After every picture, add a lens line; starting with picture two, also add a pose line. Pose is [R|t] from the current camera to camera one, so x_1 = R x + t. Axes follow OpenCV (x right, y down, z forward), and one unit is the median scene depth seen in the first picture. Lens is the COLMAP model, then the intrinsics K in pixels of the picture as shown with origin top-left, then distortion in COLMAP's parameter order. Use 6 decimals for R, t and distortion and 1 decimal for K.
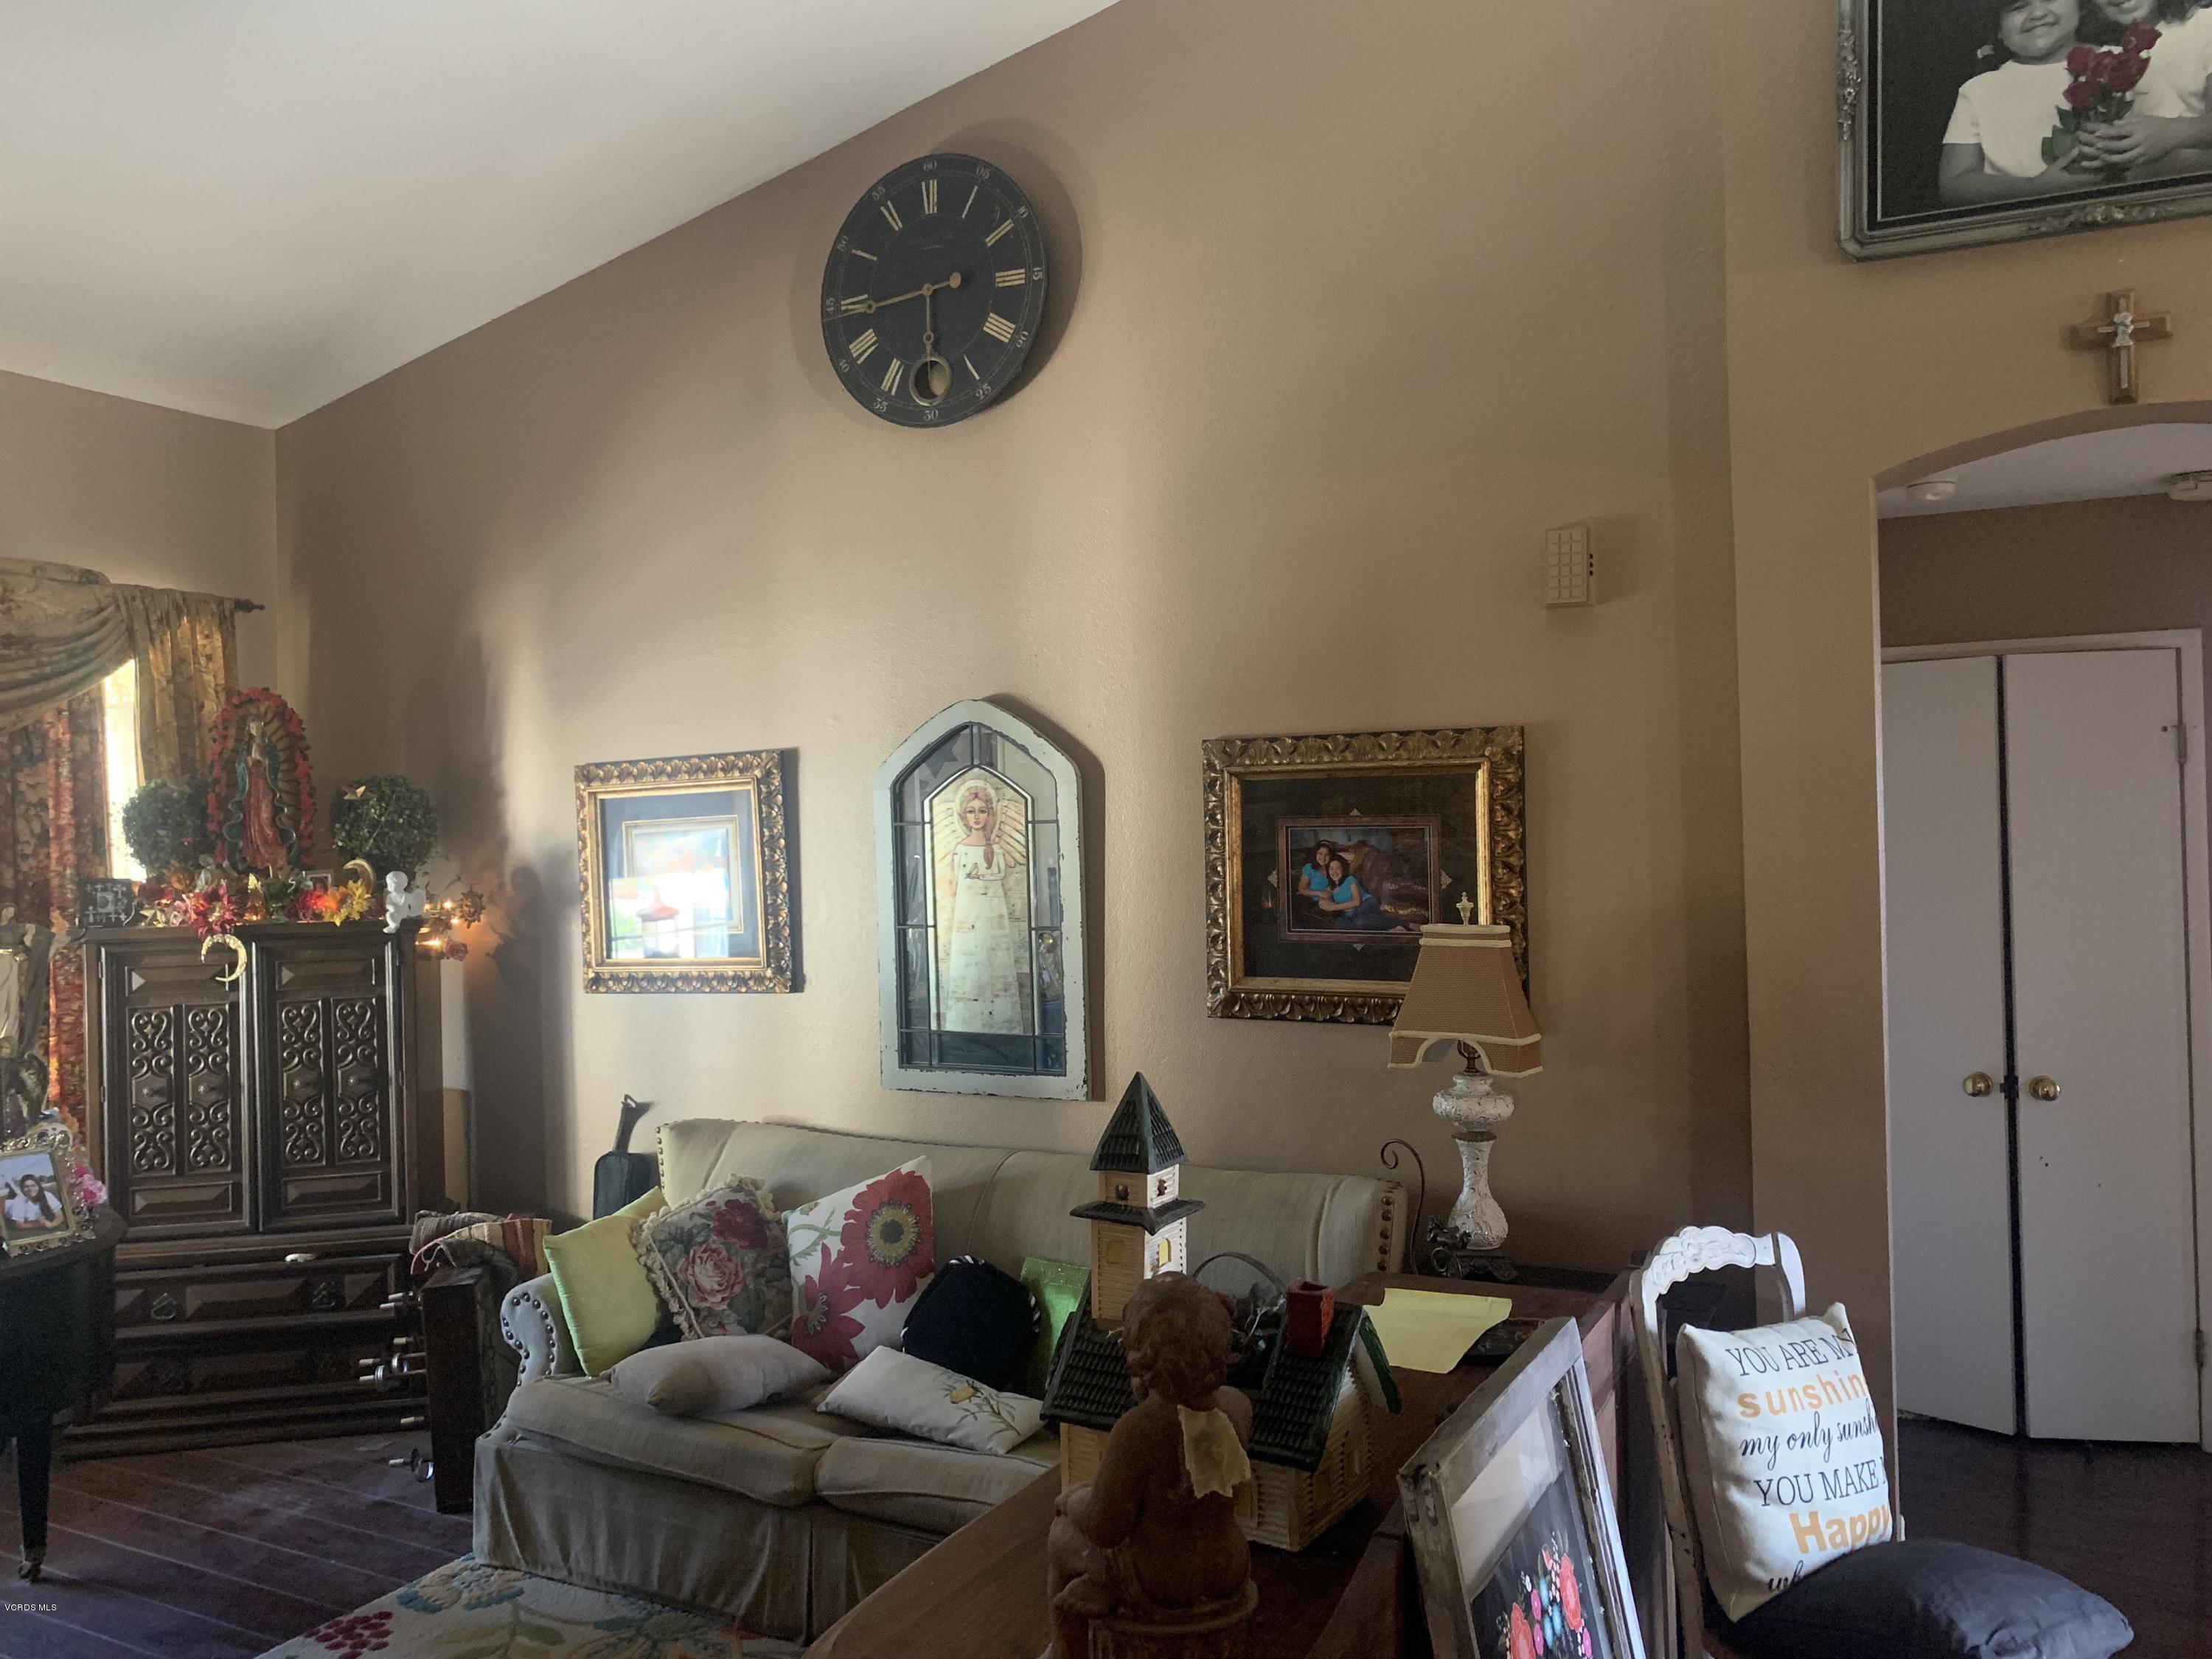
lens RADIAL K [[1657.7, 0, 1106.0], [0, 1657.7, 821.0], [0, 0, 1]] dist [0.010492, -0.014183]
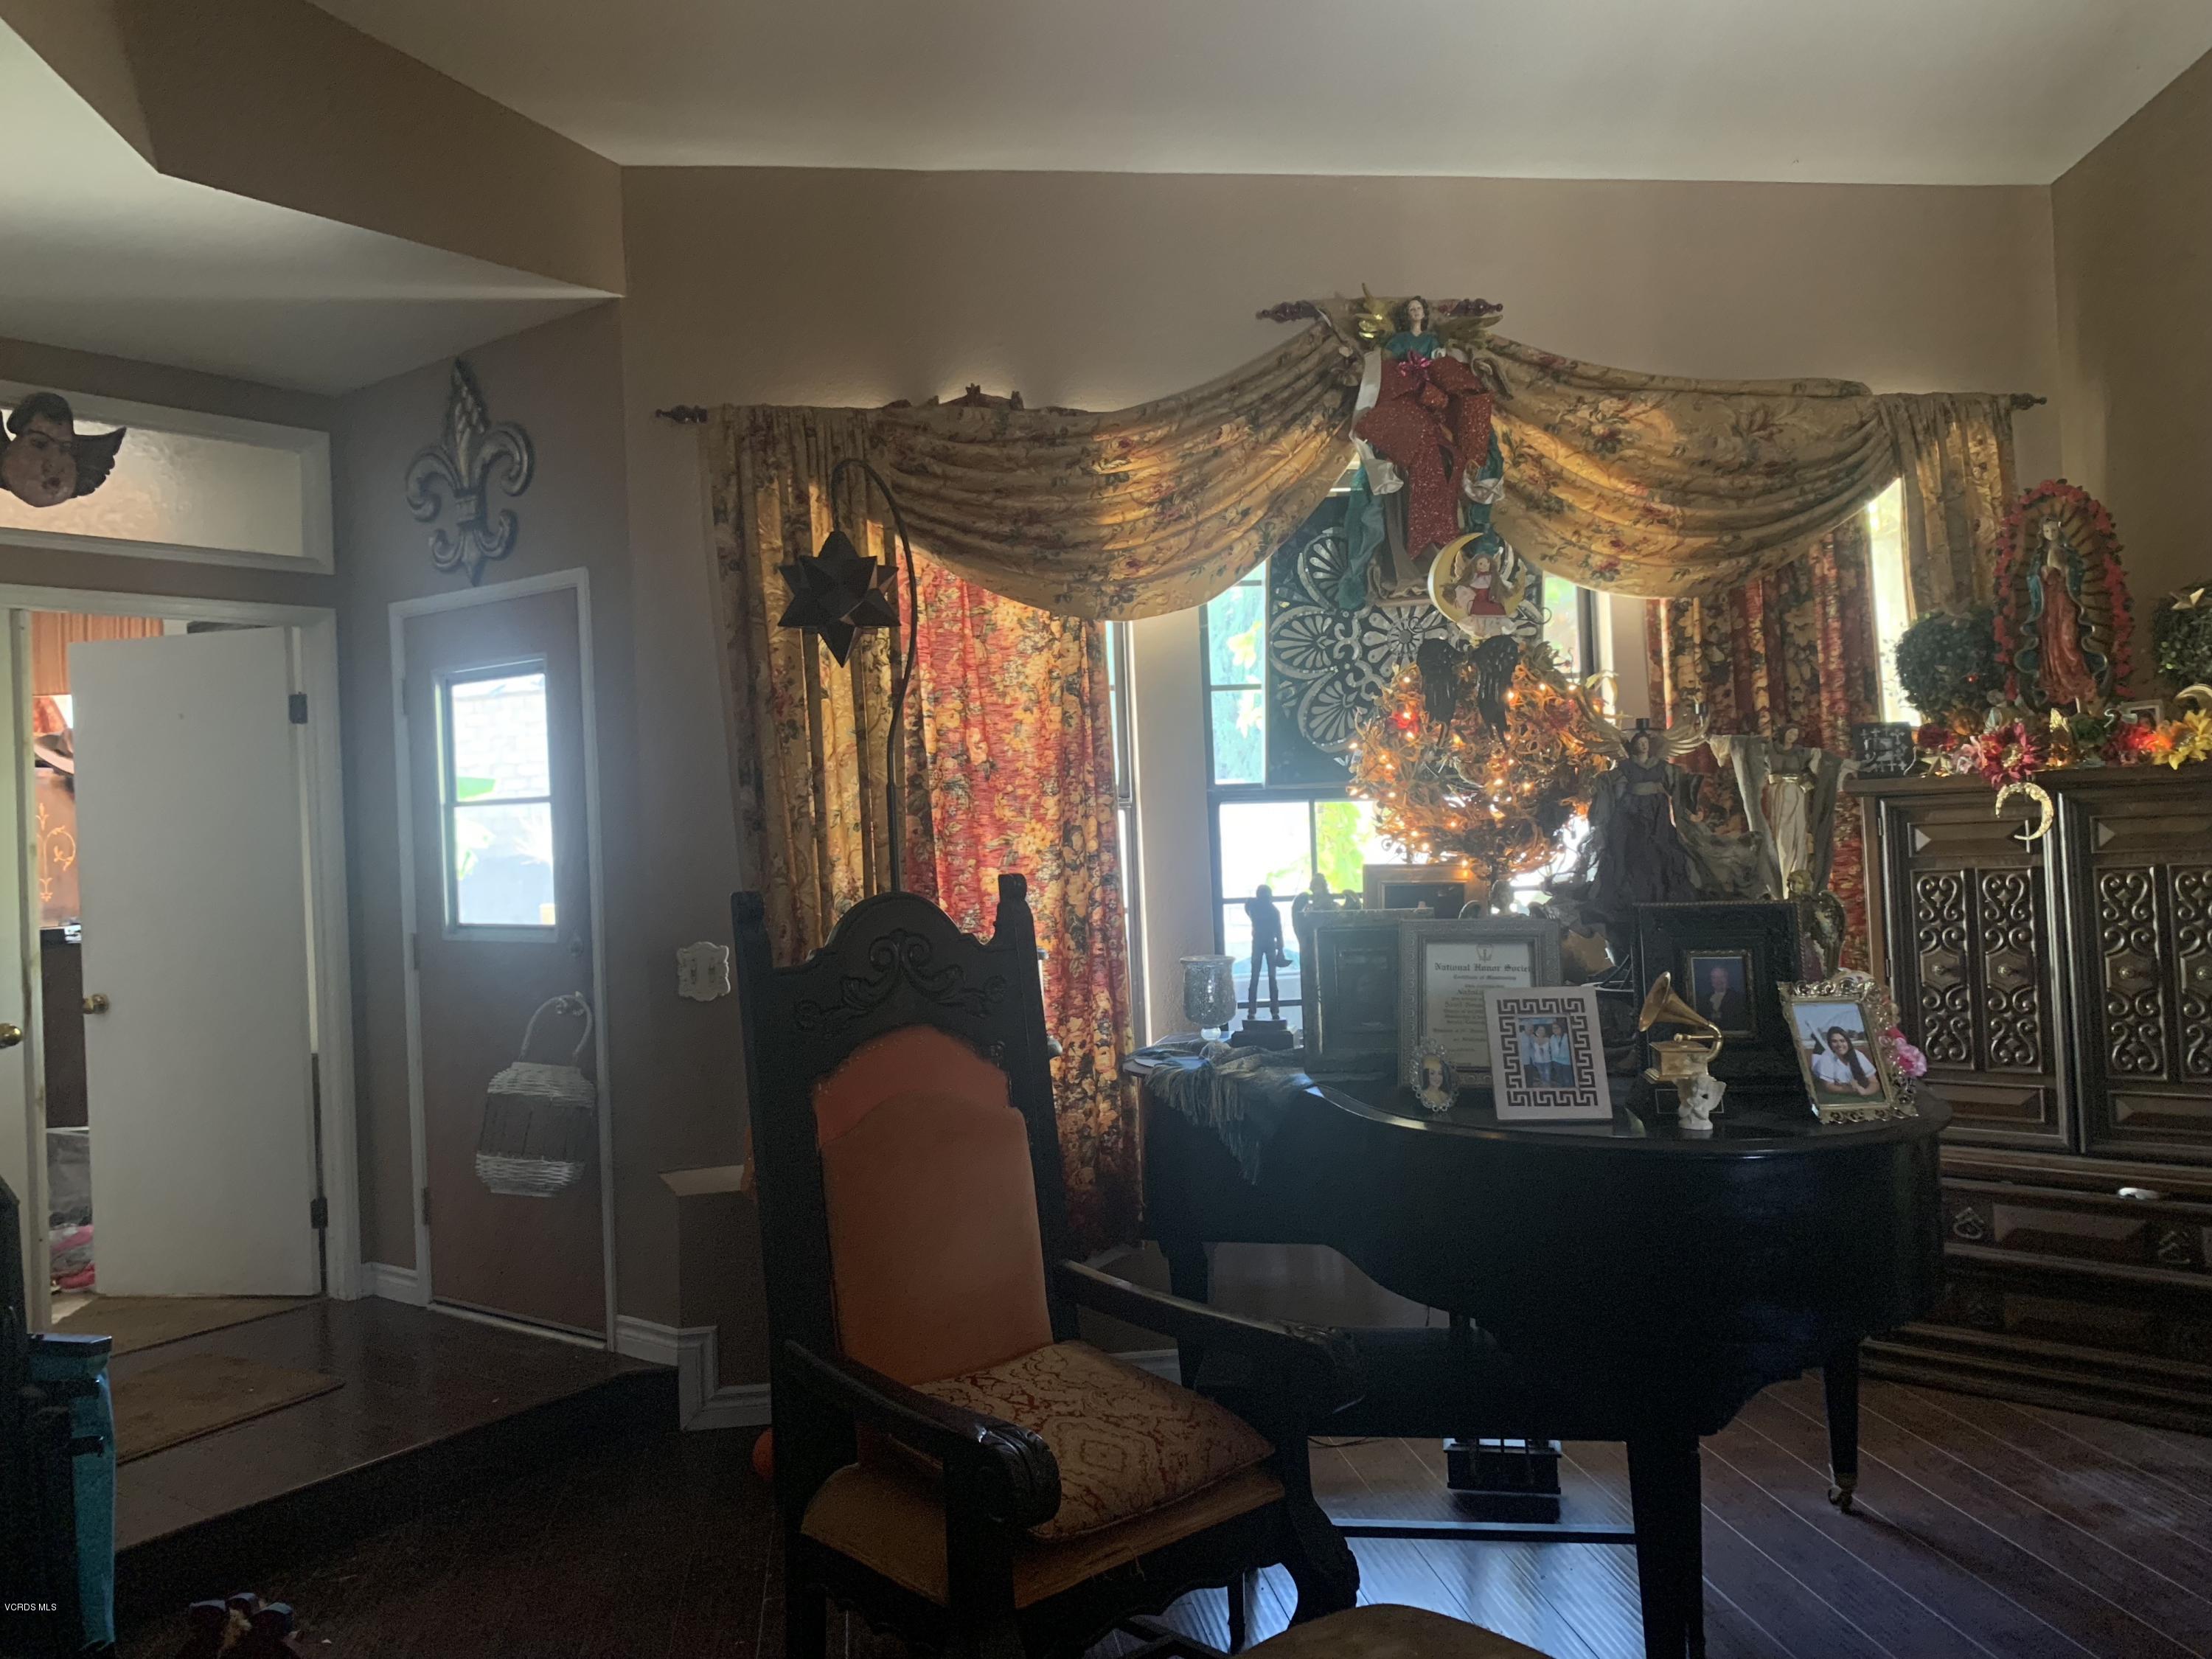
lens RADIAL K [[1657.7, 0, 1105.9], [0, 1657.7, 816.4], [0, 0, 1]] dist [0.010492, -0.014183]
pose [[0.577232, -0.014082, -0.816459, -0.125597], [0.041668, 0.999057, 0.012227, 0.056153], [0.815516, -0.041078, 0.577275, 0.161084]]
